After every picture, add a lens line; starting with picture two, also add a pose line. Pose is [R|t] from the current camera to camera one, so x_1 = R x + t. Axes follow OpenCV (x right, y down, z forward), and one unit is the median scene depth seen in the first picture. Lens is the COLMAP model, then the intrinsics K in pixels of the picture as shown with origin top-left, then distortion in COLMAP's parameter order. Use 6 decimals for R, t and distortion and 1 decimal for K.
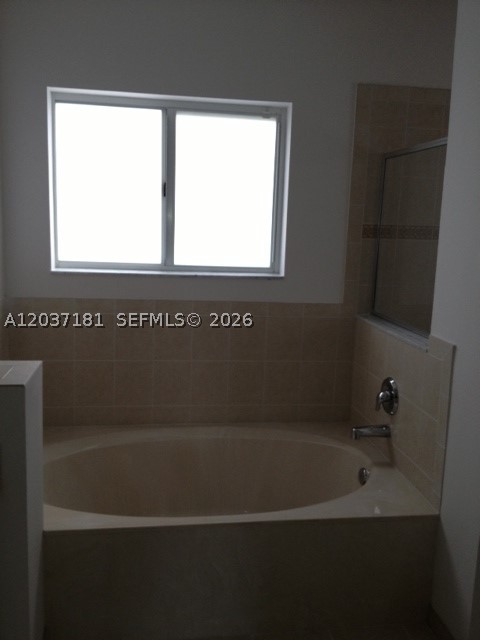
lens RADIAL K [[650.0, 0, 240.0], [0, 650.0, 320.0], [0, 0, 1]] dist [0.179829, 0.003842]
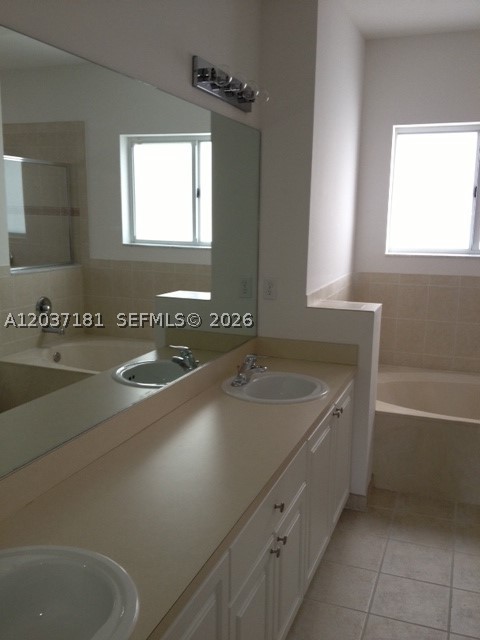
lens RADIAL K [[650.0, 0, 240.0], [0, 650.0, 320.0], [0, 0, 1]] dist [0.179829, 0.003842]
pose [[0.884169, 0.059332, -0.463383, 0.140690], [-0.042096, 0.997986, 0.047460, 0.018129], [0.465266, -0.022456, 0.884886, -0.544921]]
